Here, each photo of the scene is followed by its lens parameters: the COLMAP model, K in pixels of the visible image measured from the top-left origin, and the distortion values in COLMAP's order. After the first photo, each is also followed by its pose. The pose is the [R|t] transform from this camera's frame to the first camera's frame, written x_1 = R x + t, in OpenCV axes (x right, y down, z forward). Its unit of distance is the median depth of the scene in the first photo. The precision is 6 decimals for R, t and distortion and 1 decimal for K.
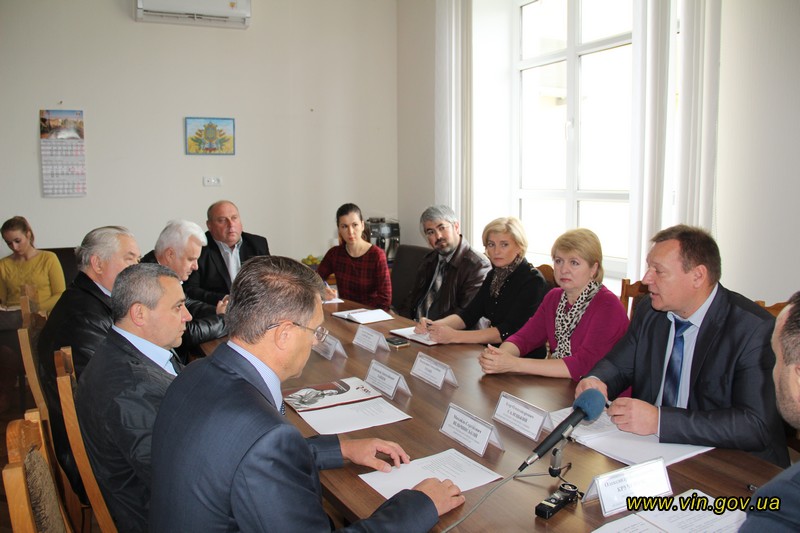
lens RADIAL K [[666.0, 0, 401.2], [0, 666.0, 265.1], [0, 0, 1]] dist [-0.058894, 0.003241]
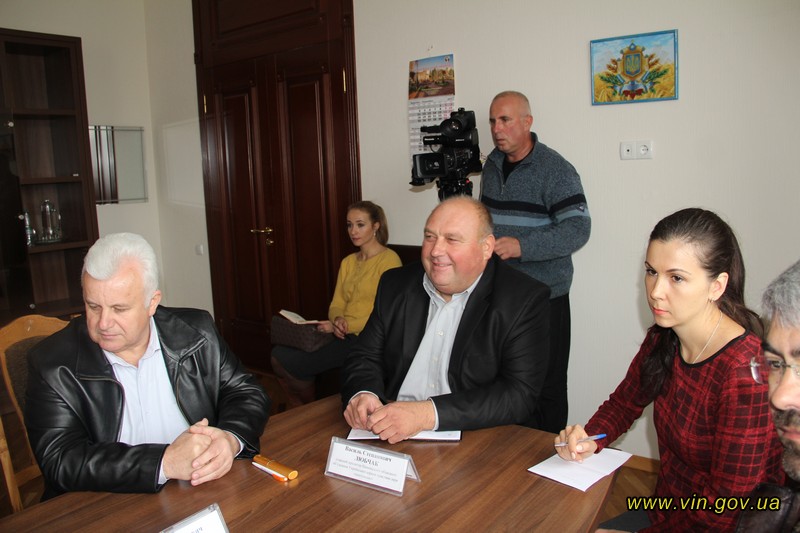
lens RADIAL K [[666.0, 0, 400.1], [0, 666.0, 267.1], [0, 0, 1]] dist [-0.058894, 0.003241]
pose [[0.432171, 0.133505, -0.891855, 0.144742], [-0.076074, 0.990853, 0.111461, -0.076978], [0.898577, 0.019676, 0.438374, 0.589059]]
